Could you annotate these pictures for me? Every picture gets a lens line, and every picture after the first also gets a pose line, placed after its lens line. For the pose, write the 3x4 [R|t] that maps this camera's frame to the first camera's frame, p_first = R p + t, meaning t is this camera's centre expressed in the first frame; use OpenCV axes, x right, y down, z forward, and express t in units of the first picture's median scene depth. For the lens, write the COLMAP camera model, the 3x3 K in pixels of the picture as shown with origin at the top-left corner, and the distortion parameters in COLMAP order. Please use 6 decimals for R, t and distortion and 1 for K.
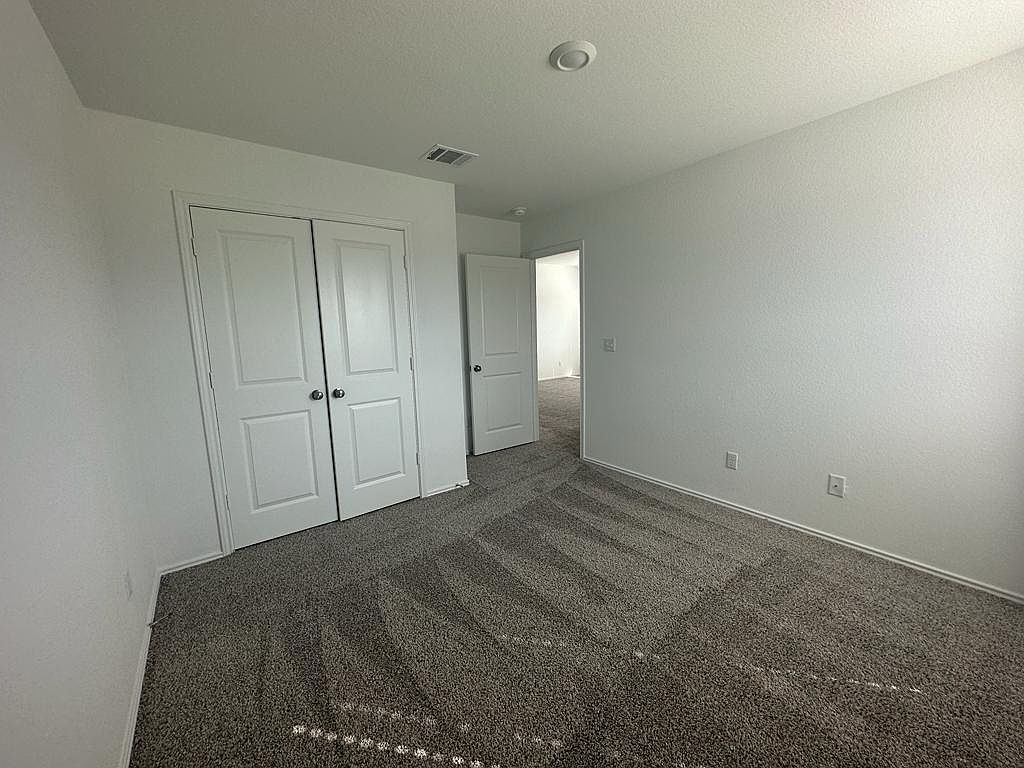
lens RADIAL K [[410.5, 0, 512.0], [0, 410.5, 384.0], [0, 0, 1]] dist [-0.001096, -0.000098]
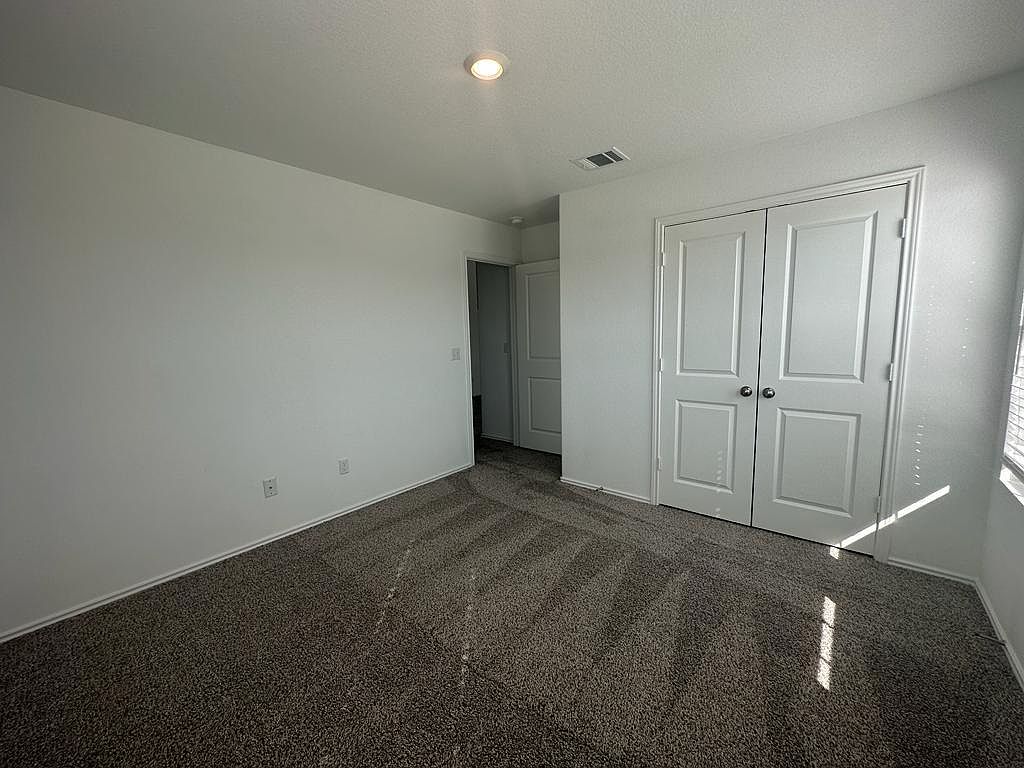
lens RADIAL K [[401.2, 0, 512.0], [0, 401.2, 384.0], [0, 0, 1]] dist [-0.001209, -0.000046]
pose [[0.244106, 0.146974, -0.958546, 0.296189], [-0.118869, 0.985529, 0.120840, -0.038795], [0.962436, 0.084444, 0.258044, 0.214342]]
